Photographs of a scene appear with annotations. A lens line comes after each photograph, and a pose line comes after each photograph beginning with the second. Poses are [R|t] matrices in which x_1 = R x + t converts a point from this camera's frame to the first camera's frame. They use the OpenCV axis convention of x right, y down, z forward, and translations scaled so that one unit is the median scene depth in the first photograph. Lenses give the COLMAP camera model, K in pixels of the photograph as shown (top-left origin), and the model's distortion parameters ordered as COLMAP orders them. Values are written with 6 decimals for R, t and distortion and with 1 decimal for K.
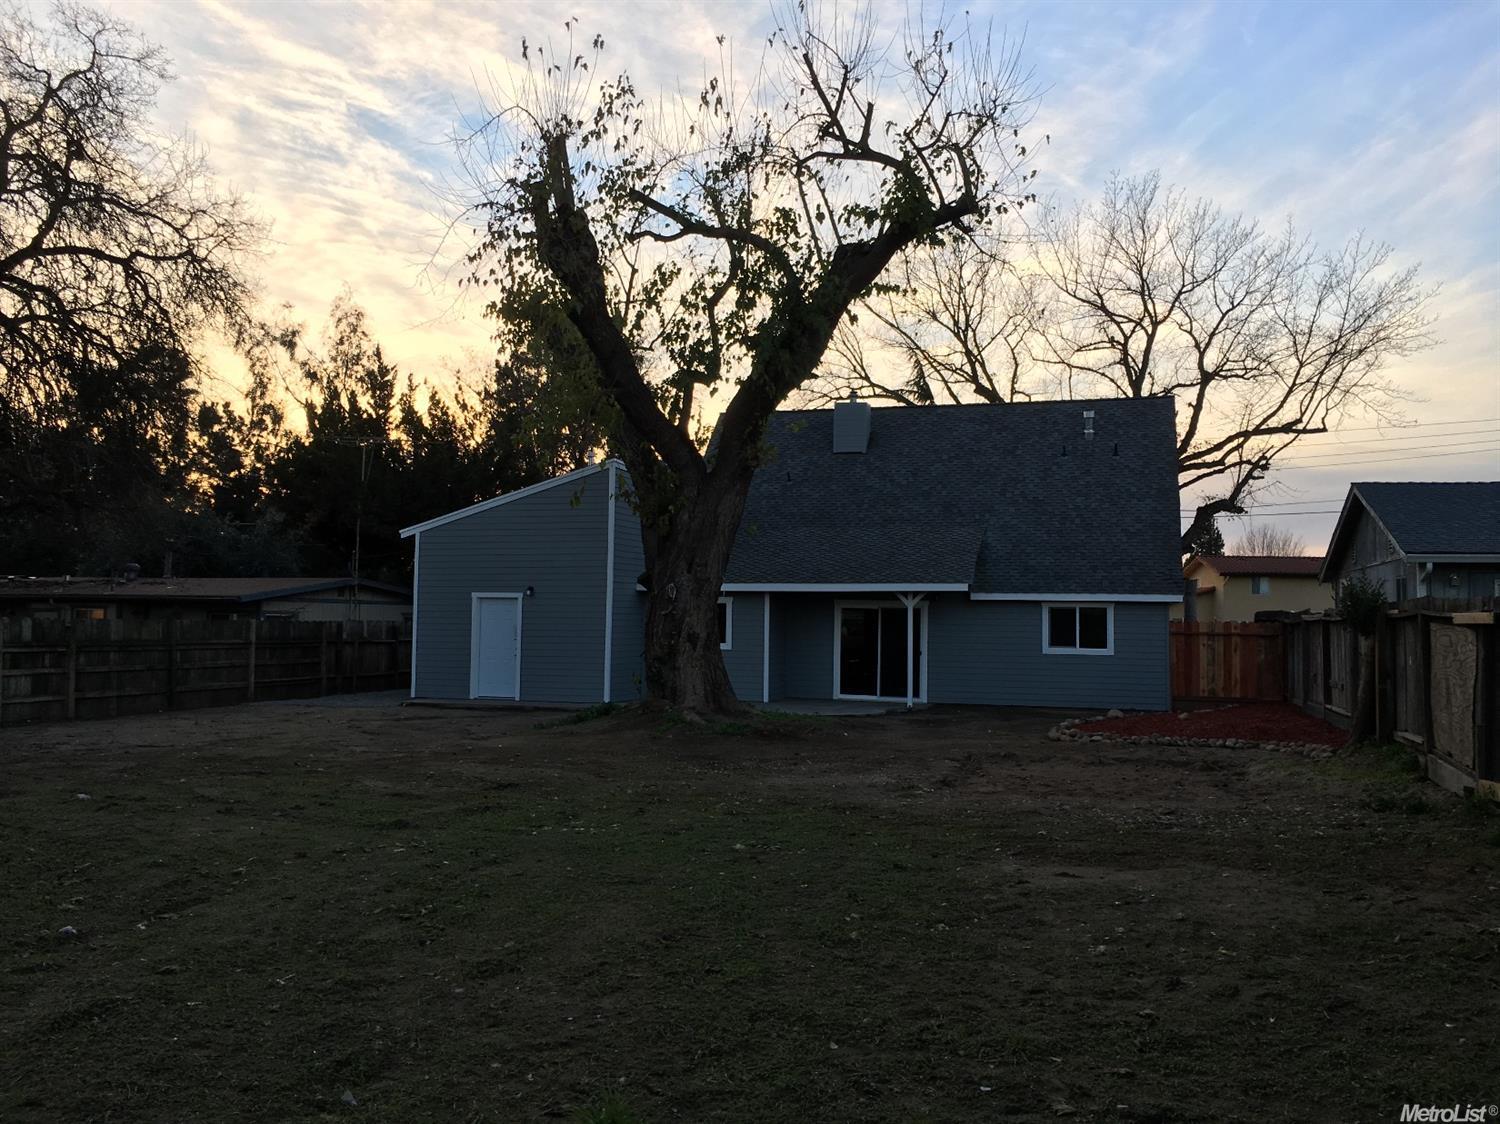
lens RADIAL K [[1273.6, 0, 749.8], [0, 1273.6, 560.8], [0, 0, 1]] dist [0.067808, -0.012349]
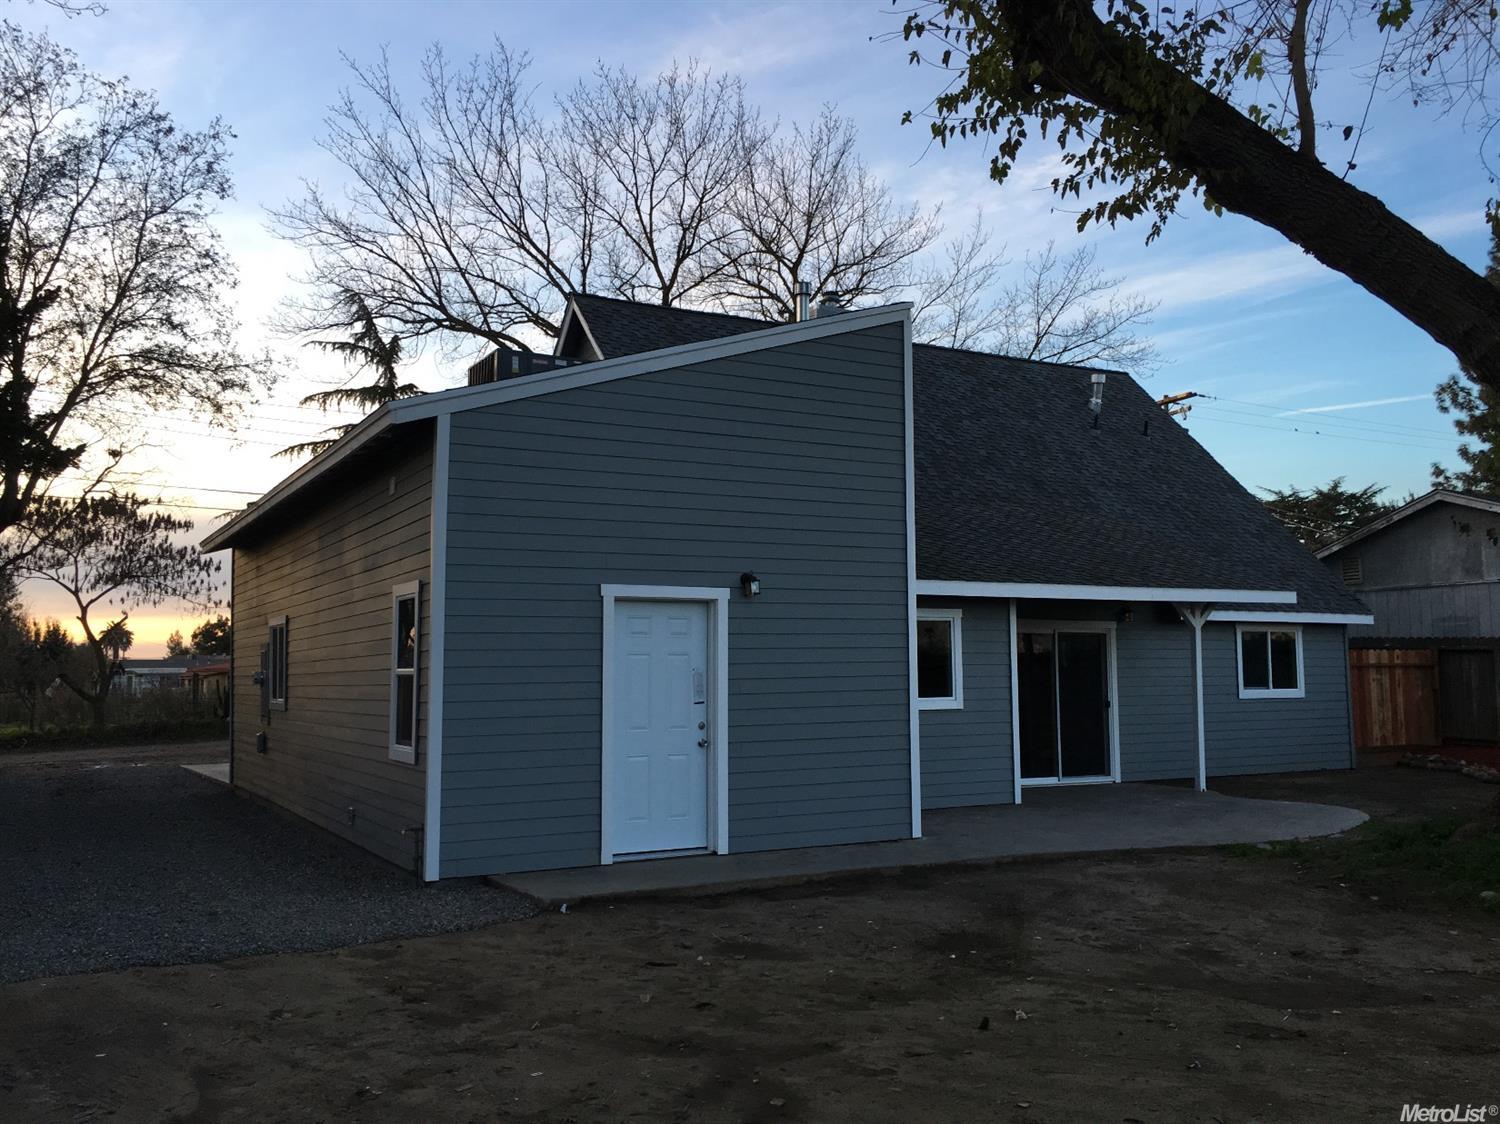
lens RADIAL K [[1273.6, 0, 749.7], [0, 1273.6, 566.1], [0, 0, 1]] dist [0.067808, -0.012349]
pose [[0.711394, 0.040527, 0.701624, -0.458822], [-0.015443, 0.998996, -0.042045, 0.035012], [-0.702624, 0.019076, 0.711306, 0.697292]]
